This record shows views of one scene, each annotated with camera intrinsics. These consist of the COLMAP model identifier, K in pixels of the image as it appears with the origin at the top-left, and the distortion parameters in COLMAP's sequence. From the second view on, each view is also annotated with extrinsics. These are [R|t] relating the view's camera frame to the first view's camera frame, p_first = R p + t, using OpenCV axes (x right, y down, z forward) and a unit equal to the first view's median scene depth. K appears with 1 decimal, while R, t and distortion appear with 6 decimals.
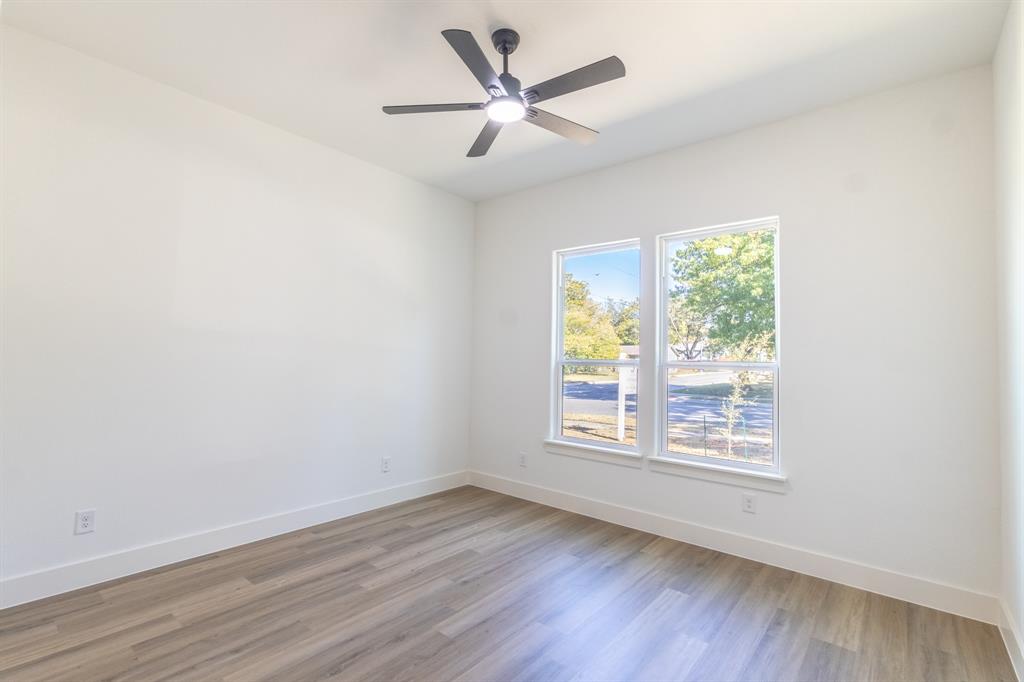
lens RADIAL K [[470.9, 0, 511.6], [0, 470.9, 340.4], [0, 0, 1]] dist [-0.031466, -0.000306]
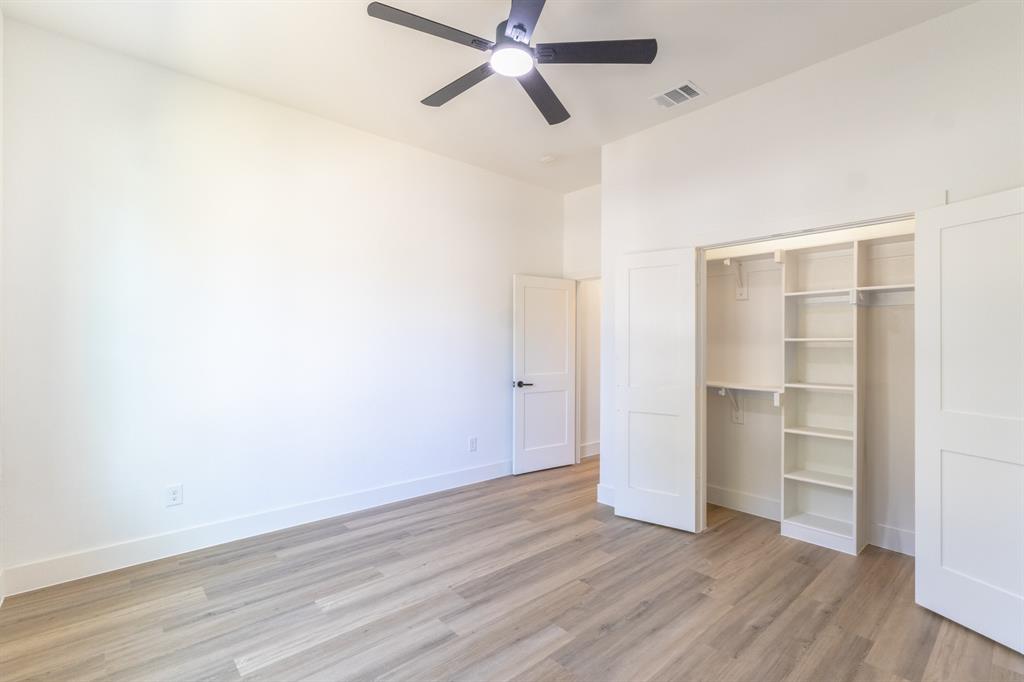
lens RADIAL K [[470.9, 0, 511.8], [0, 470.9, 338.9], [0, 0, 1]] dist [-0.031466, -0.000306]
pose [[-0.988641, -0.030395, 0.147193, -0.164482], [-0.035063, 0.998958, -0.029224, 0.059598], [-0.146152, -0.034053, -0.988676, 1.966007]]
